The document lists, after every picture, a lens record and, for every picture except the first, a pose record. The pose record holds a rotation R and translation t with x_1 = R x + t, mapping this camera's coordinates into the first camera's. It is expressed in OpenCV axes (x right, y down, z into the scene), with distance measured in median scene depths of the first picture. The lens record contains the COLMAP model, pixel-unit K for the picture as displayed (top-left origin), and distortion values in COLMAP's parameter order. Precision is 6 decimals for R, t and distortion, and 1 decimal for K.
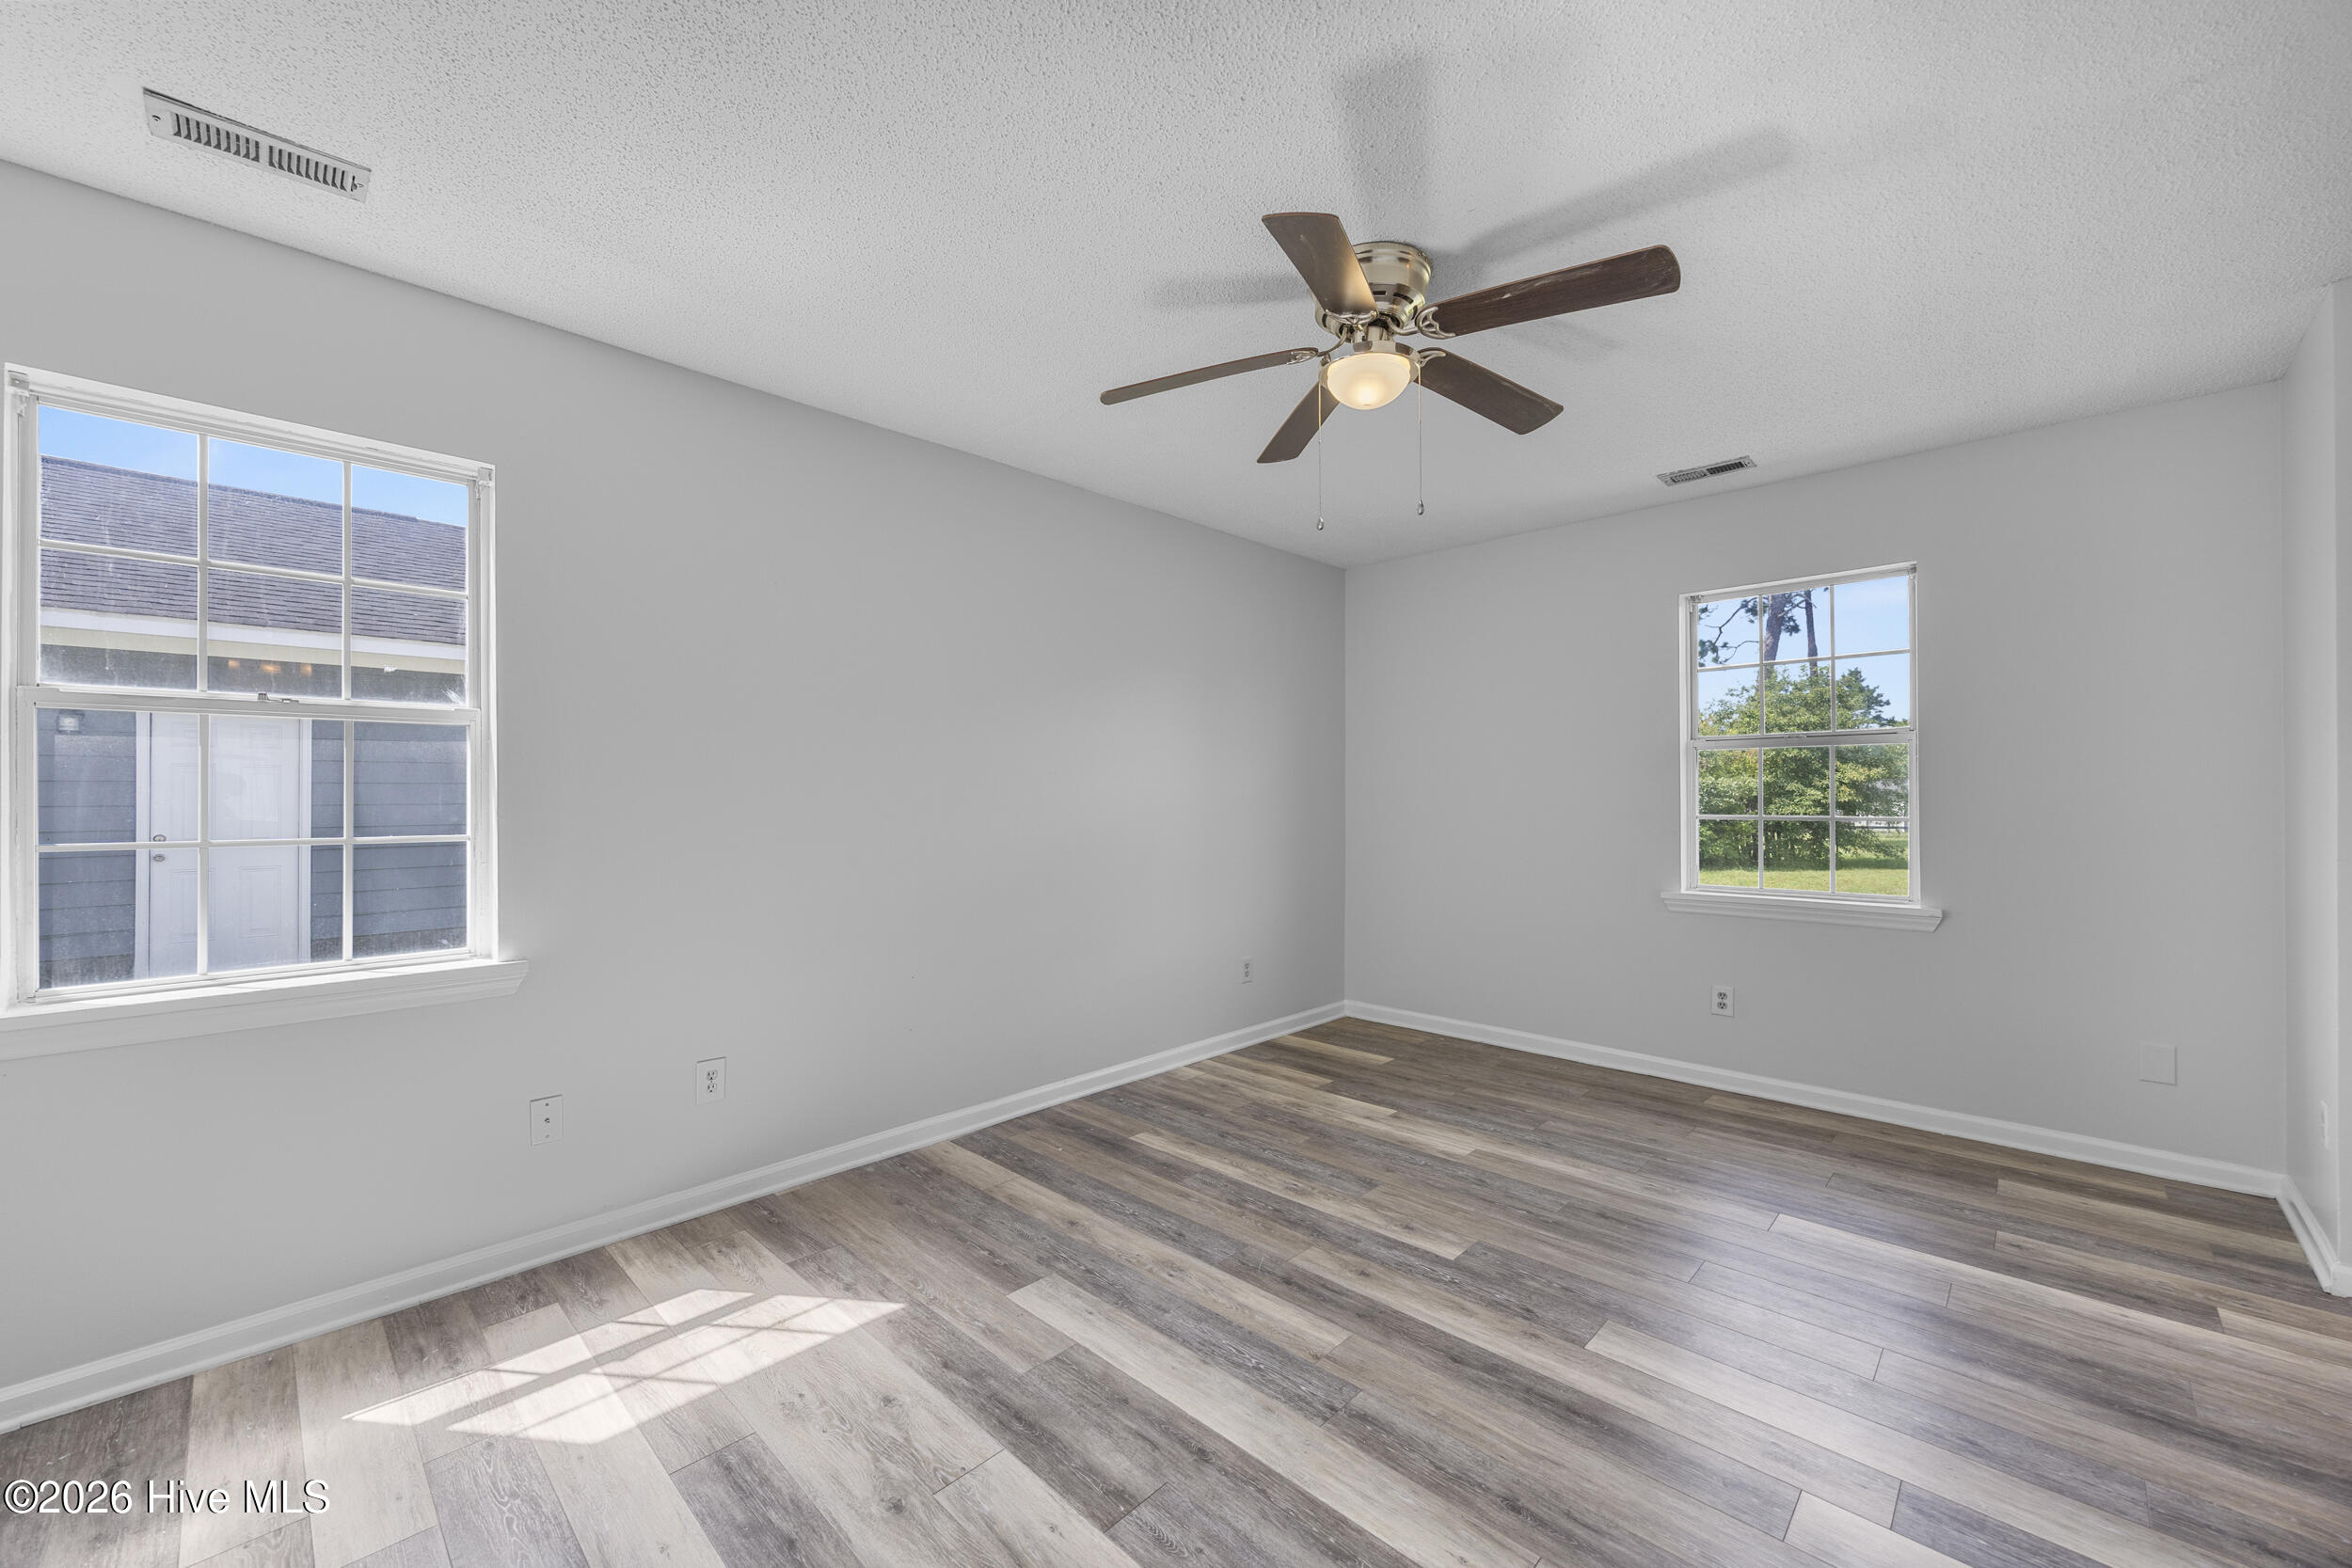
lens RADIAL K [[902.3, 0, 1162.4], [0, 902.3, 788.6], [0, 0, 1]] dist [-0.004080, 0.000089]
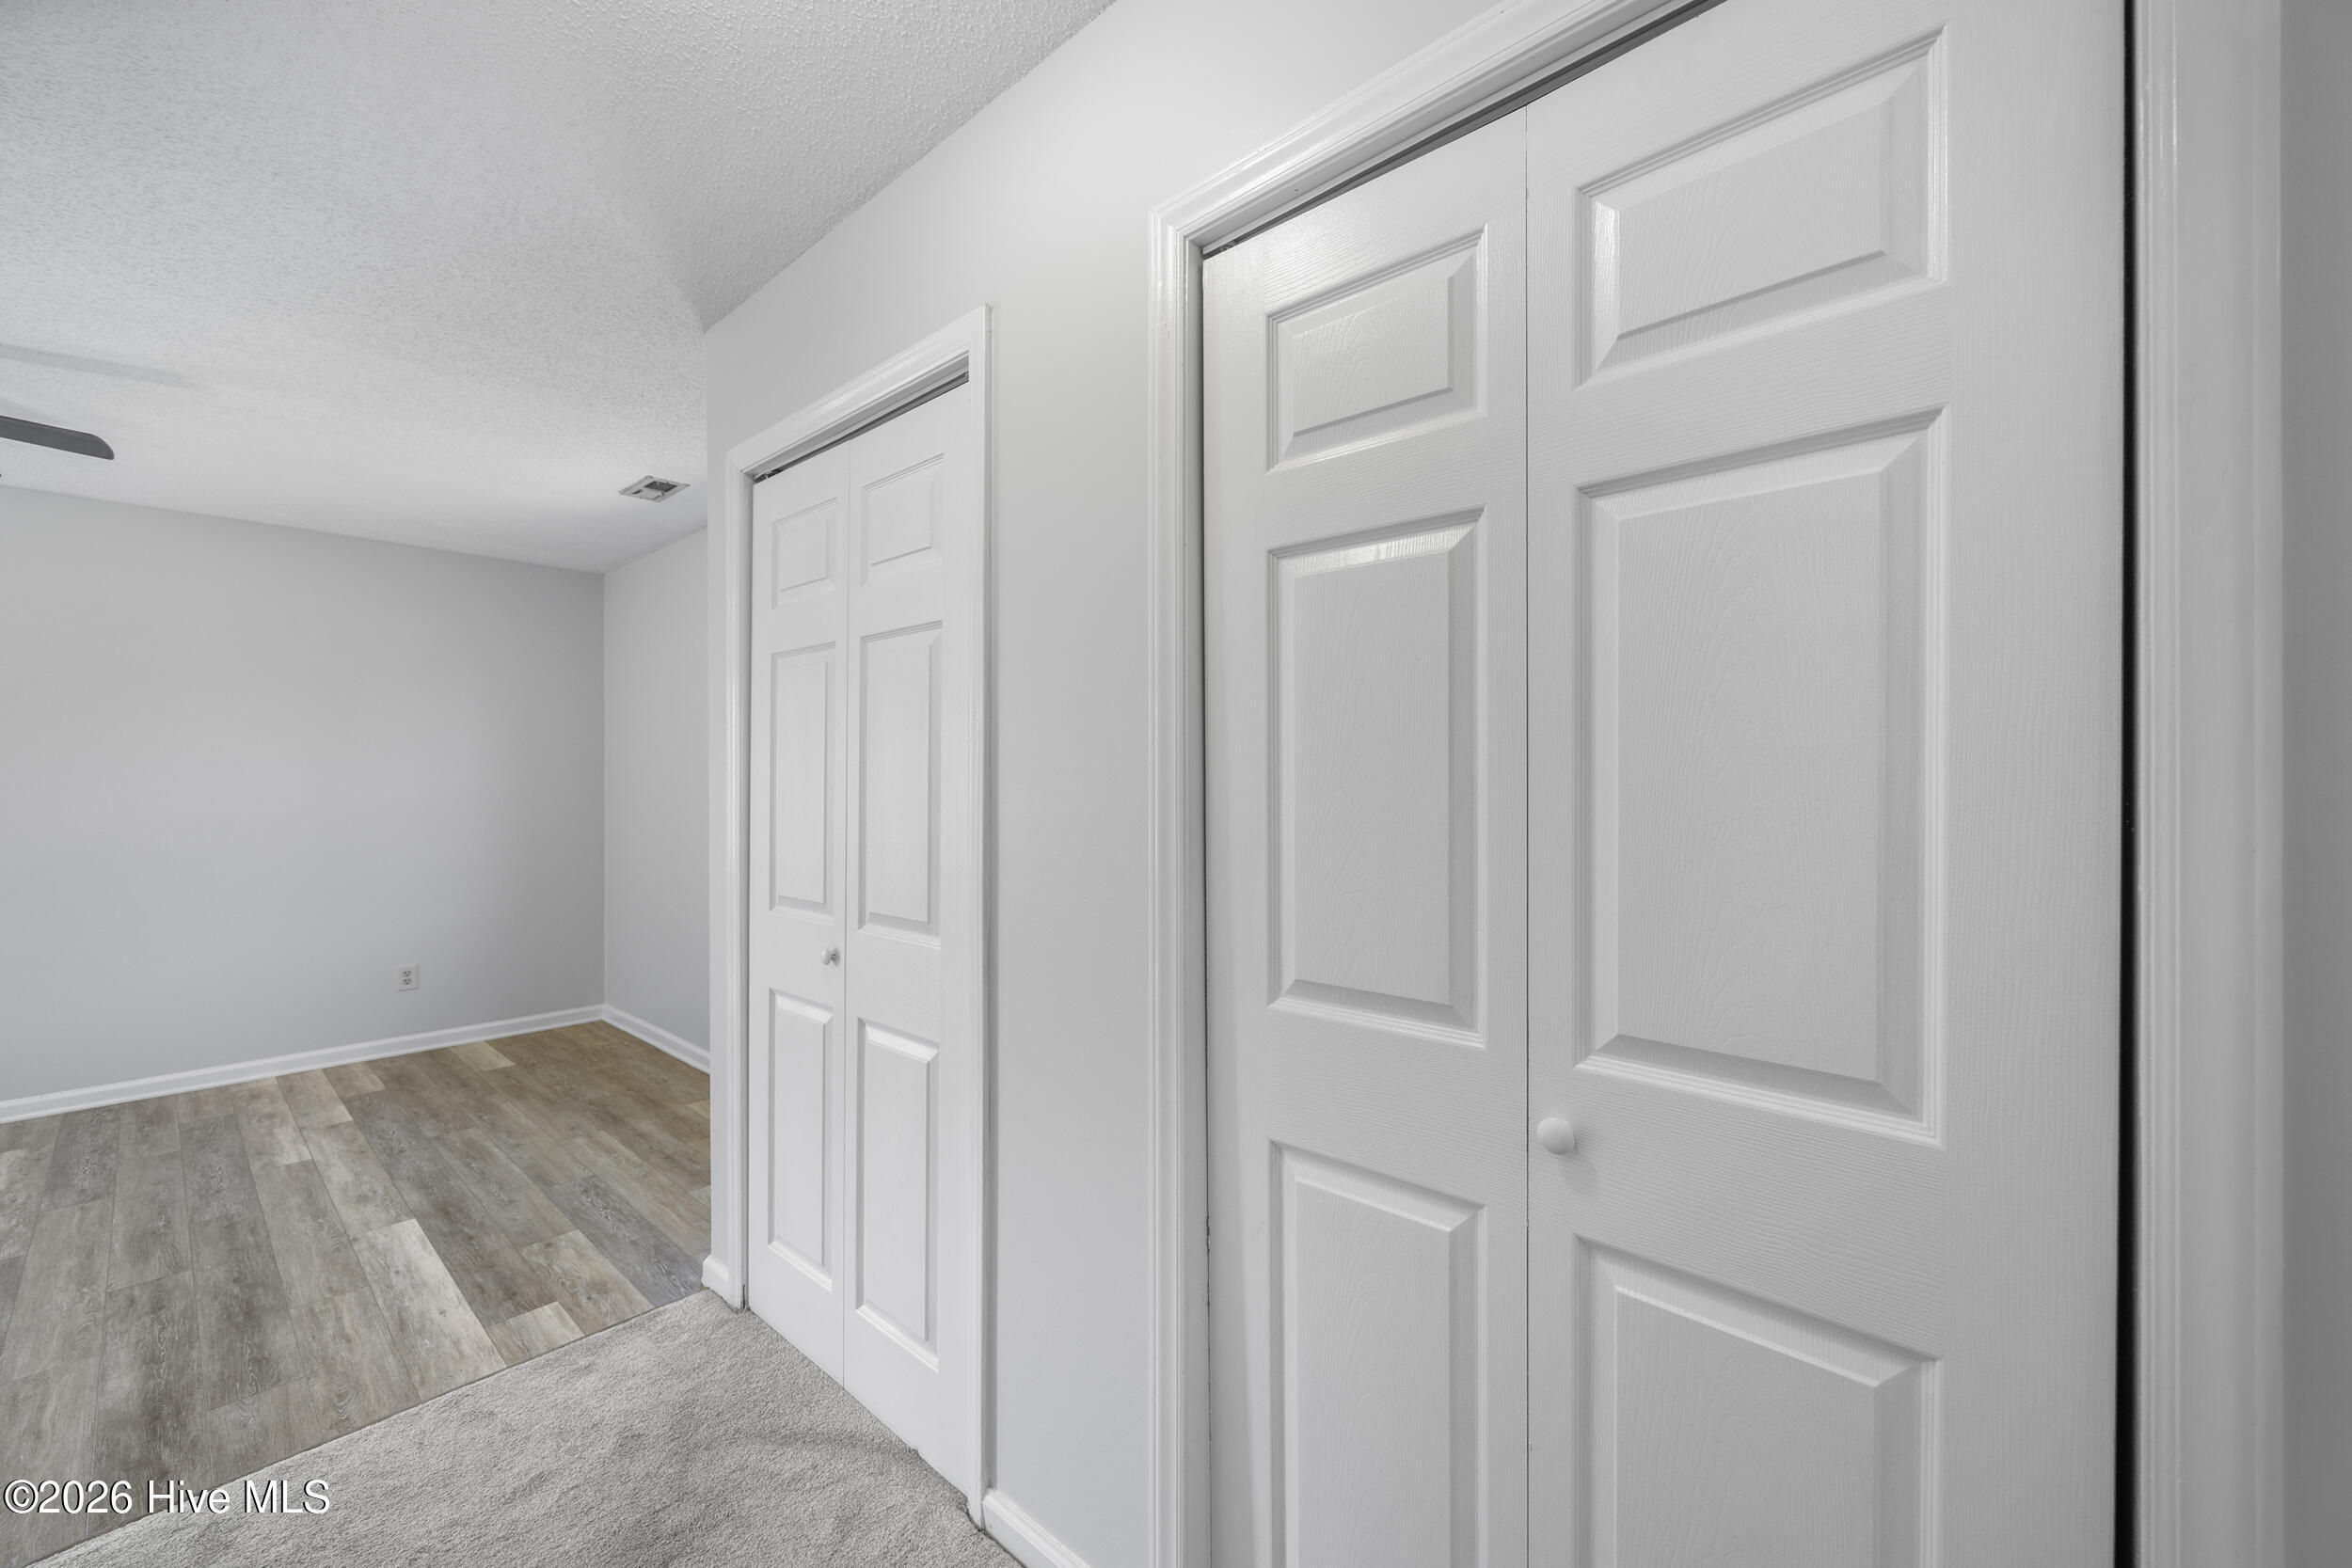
lens RADIAL K [[902.3, 0, 1187.4], [0, 902.3, 788.4], [0, 0, 1]] dist [-0.004080, 0.000089]
pose [[0.997591, -0.001240, 0.069362, 1.234497], [0.000605, 0.999958, 0.009182, -0.024845], [-0.069371, -0.009118, 0.997549, -0.072011]]
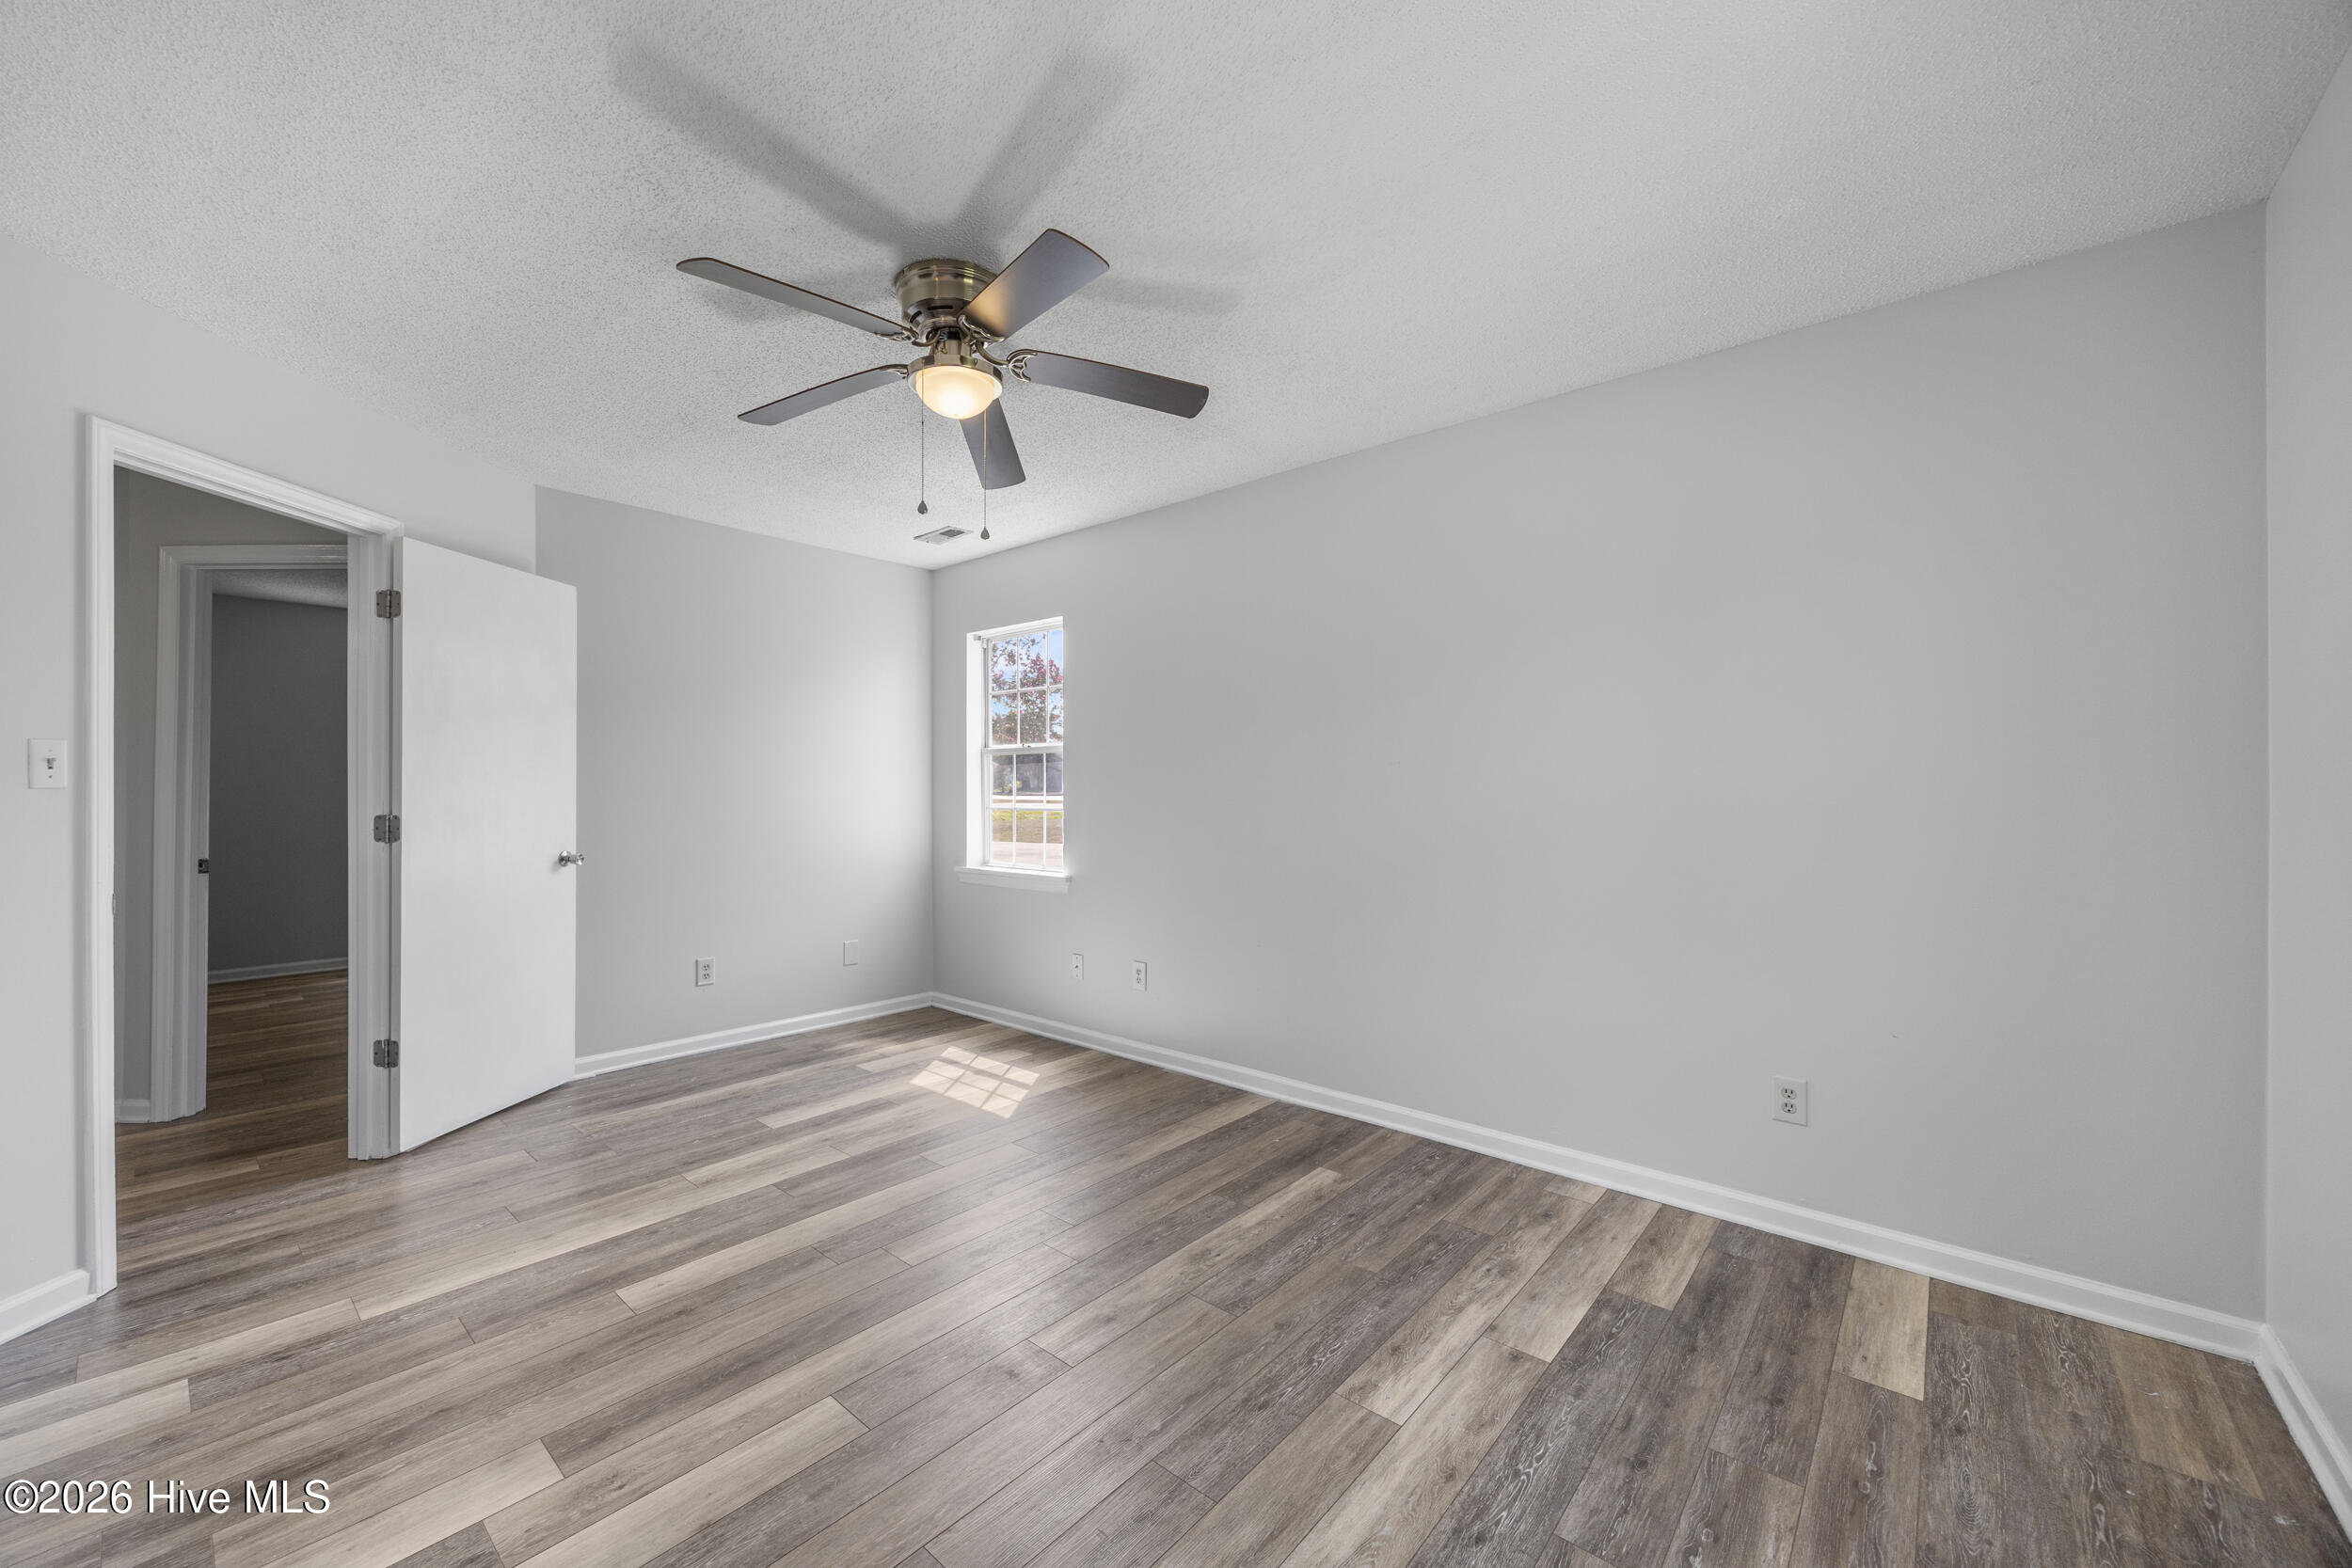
lens RADIAL K [[902.3, 0, 1156.9], [0, 902.3, 785.9], [0, 0, 1]] dist [-0.004080, 0.000089]
pose [[0.059740, -0.002686, -0.998210, 0.875883], [0.006093, 0.999979, -0.002326, 0.005426], [0.998195, -0.005943, 0.059755, 0.800933]]
